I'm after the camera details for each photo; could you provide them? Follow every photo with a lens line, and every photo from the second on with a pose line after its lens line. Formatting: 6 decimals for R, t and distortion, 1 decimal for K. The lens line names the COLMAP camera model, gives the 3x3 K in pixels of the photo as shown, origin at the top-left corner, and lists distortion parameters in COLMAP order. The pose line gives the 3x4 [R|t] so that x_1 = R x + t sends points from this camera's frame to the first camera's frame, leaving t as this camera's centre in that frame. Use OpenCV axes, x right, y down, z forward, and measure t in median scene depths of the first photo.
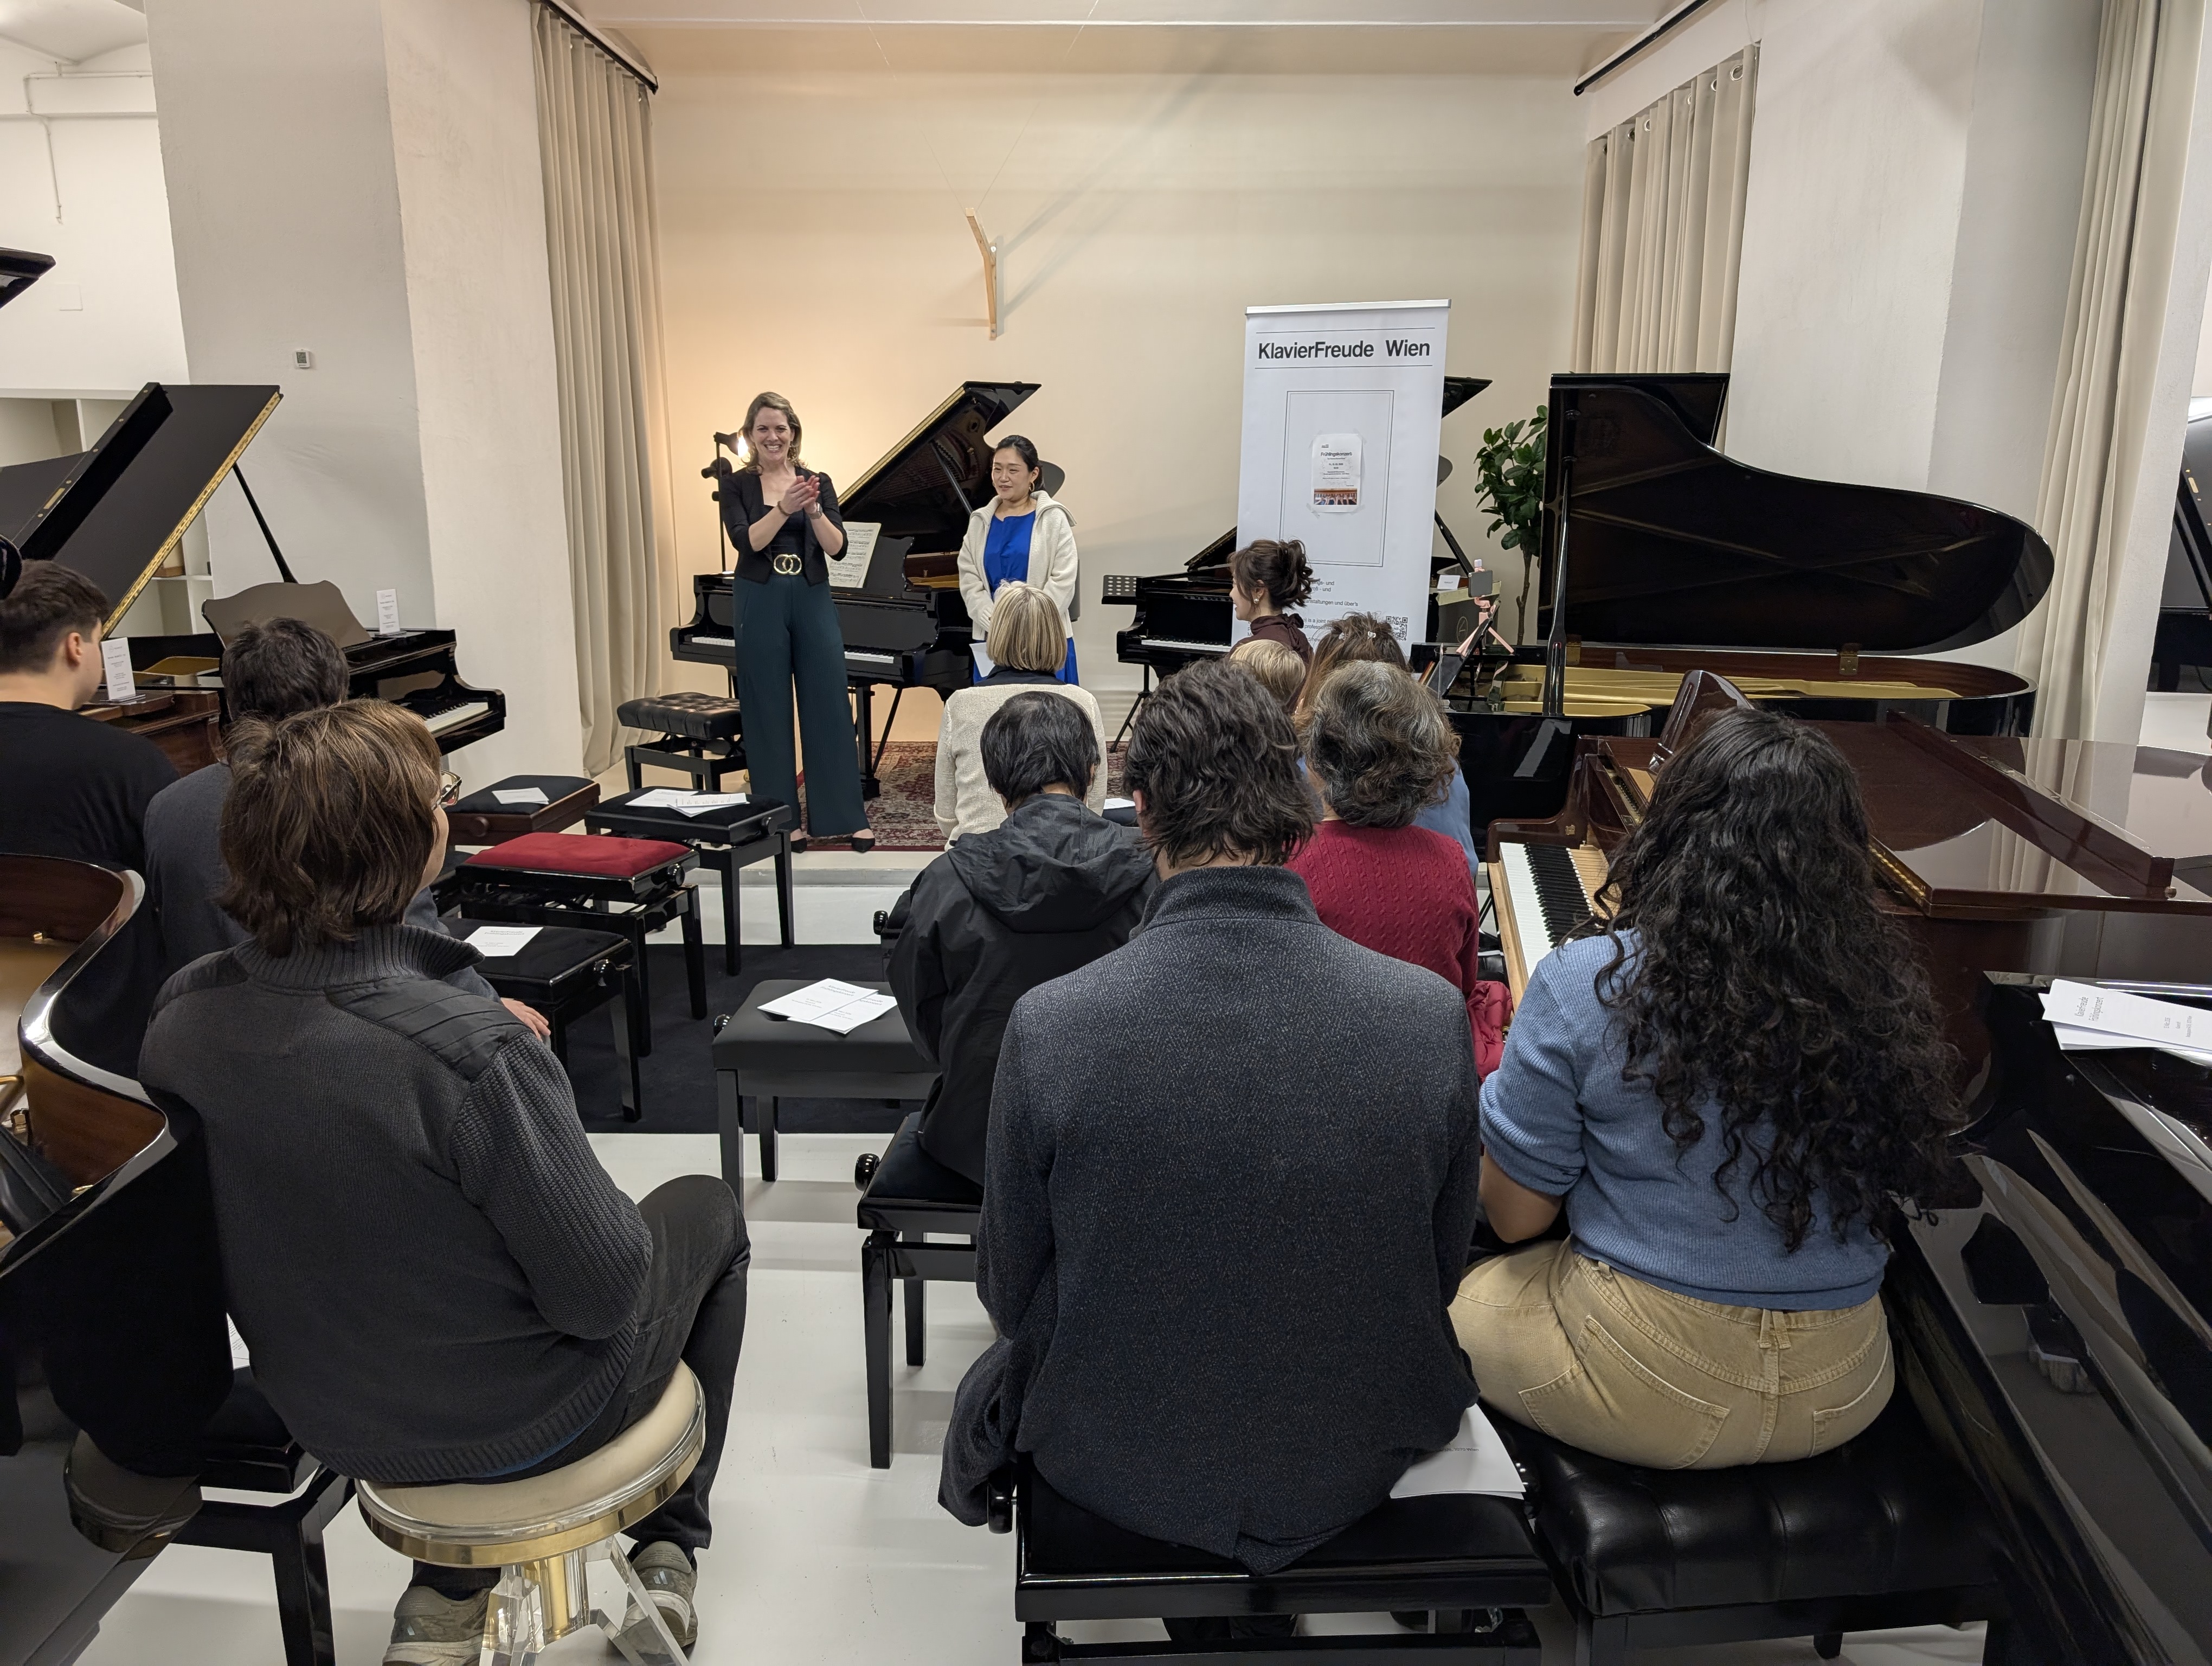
lens RADIAL K [[1598.9, 0, 1065.8], [0, 1598.9, 824.8], [0, 0, 1]] dist [0.026034, -0.003448]
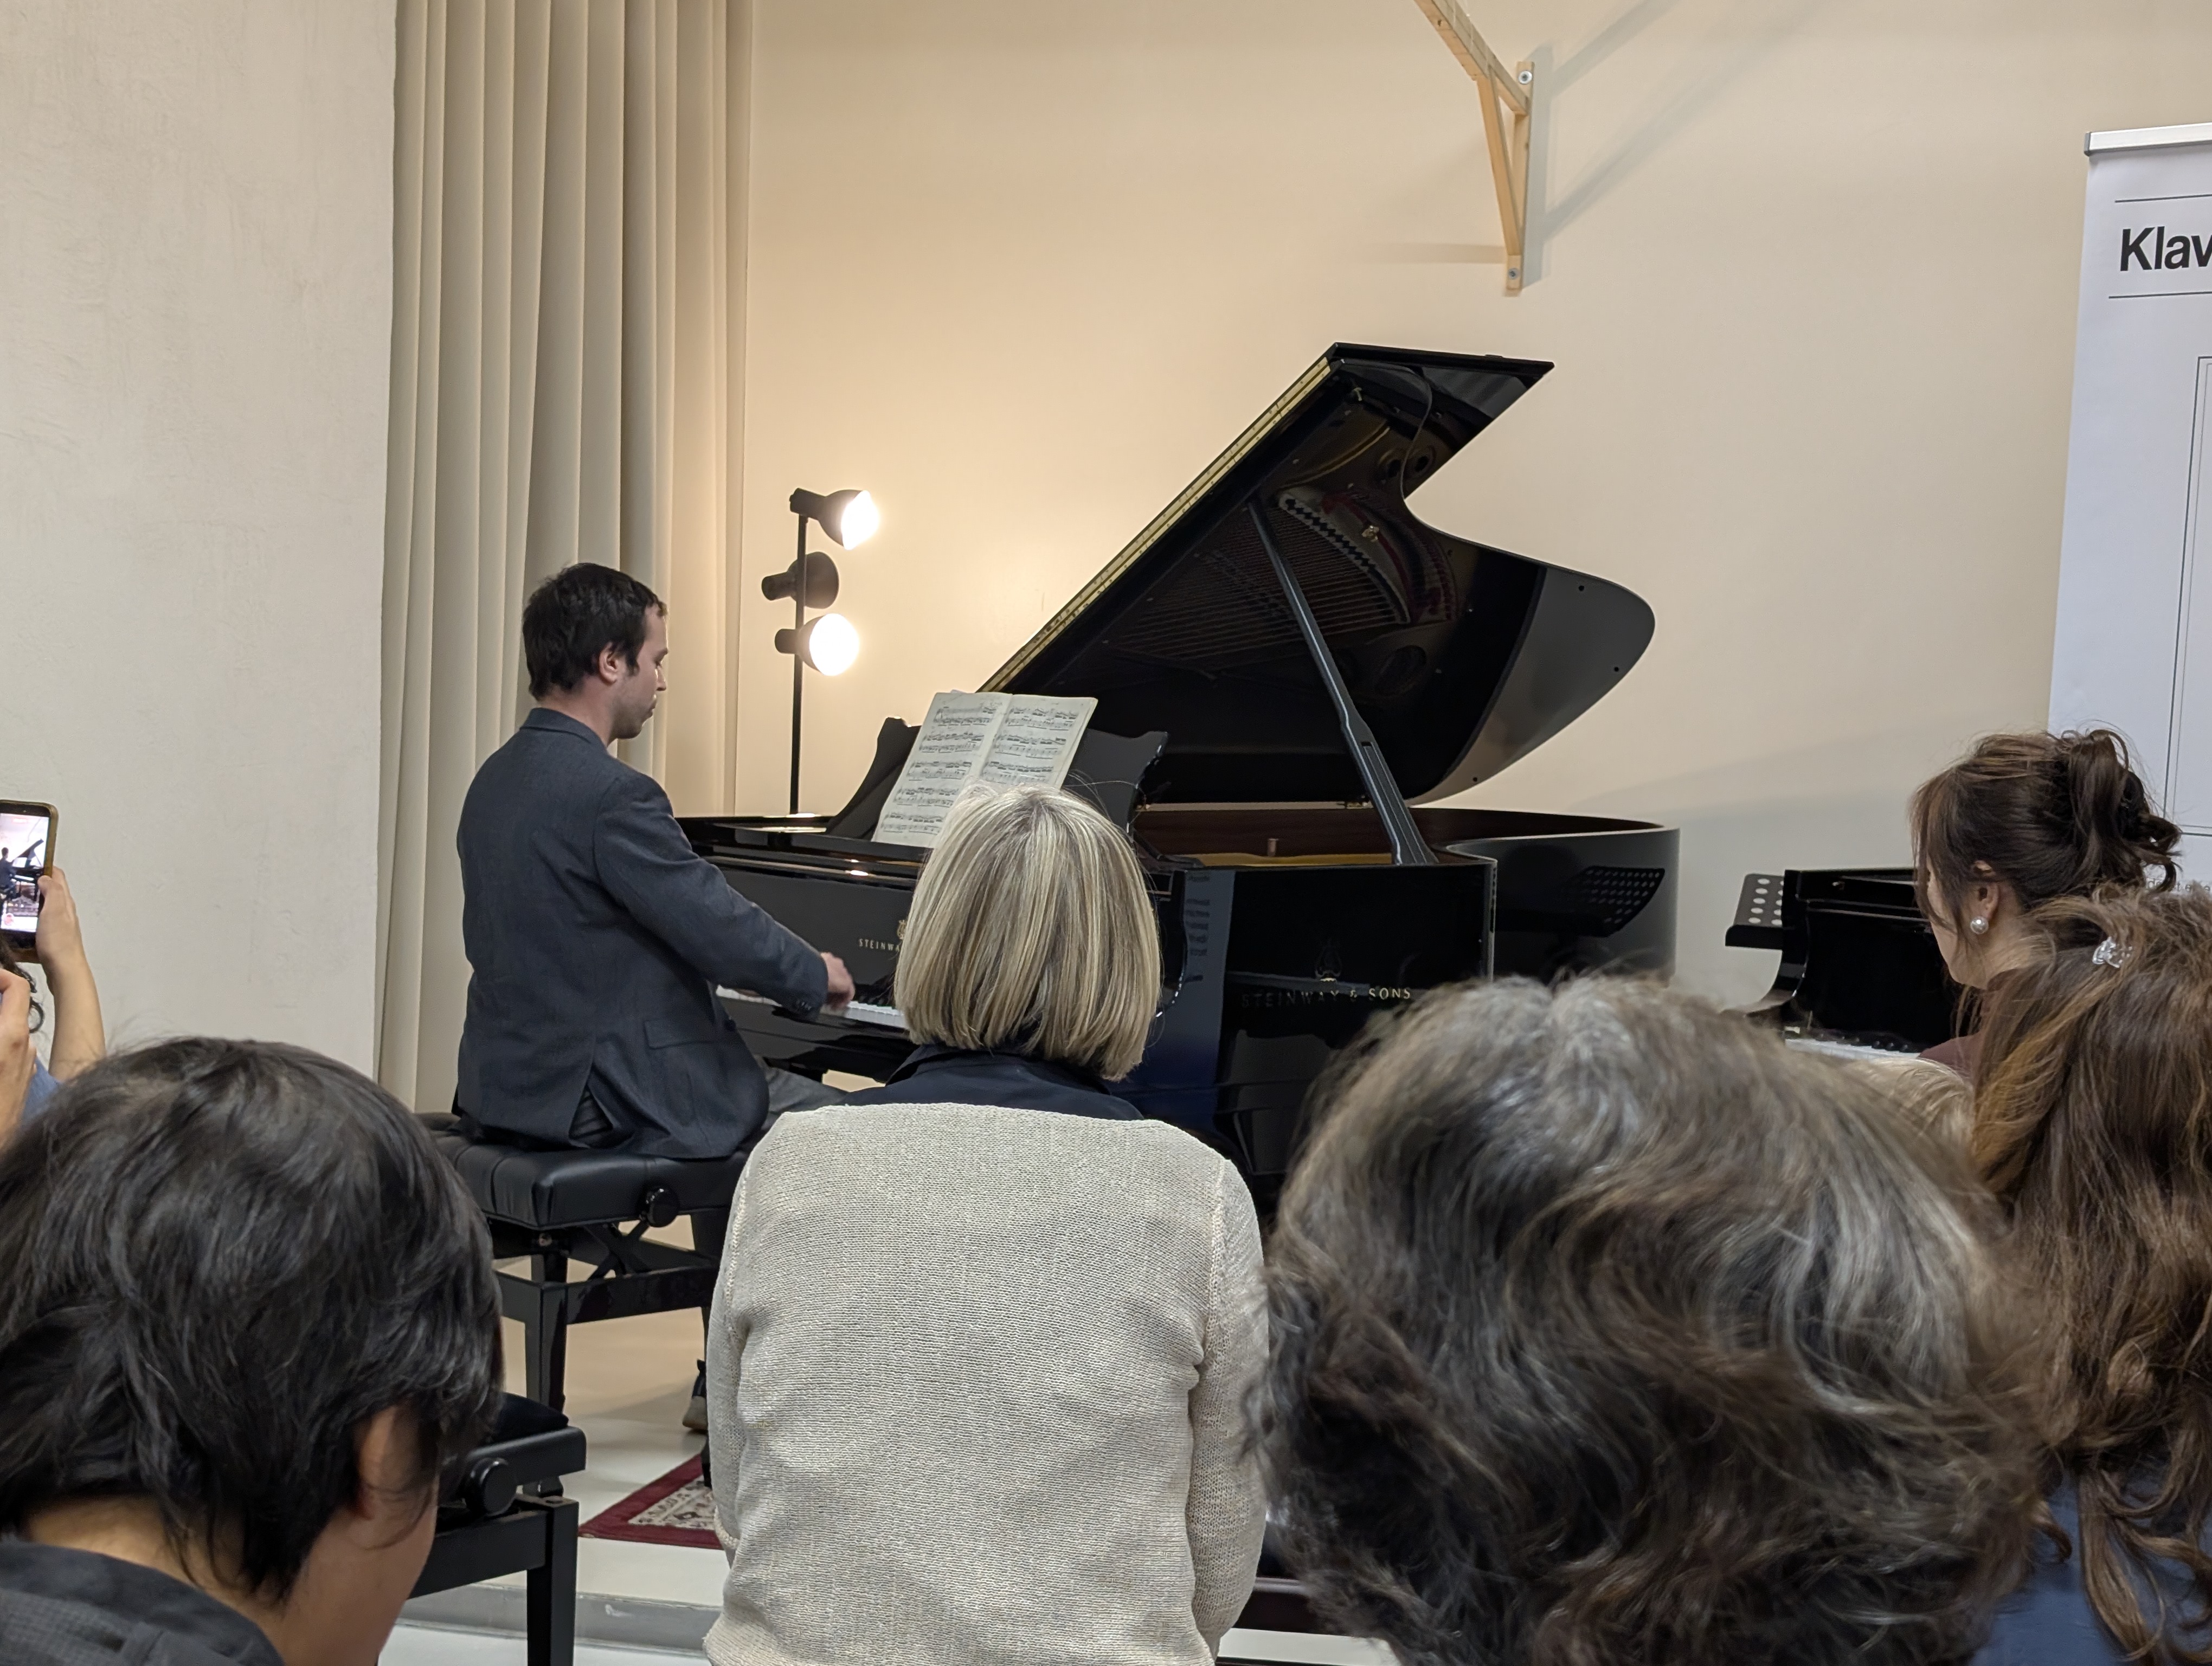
lens RADIAL K [[3447.3, 0, 1100.5], [0, 3447.3, 827.2], [0, 0, 1]] dist [0.101262, 0.000000]
pose [[0.971832, 0.043442, -0.231638, 0.094786], [-0.084661, 0.981610, -0.171098, -0.019670], [0.219945, 0.185889, 0.957637, 0.257774]]
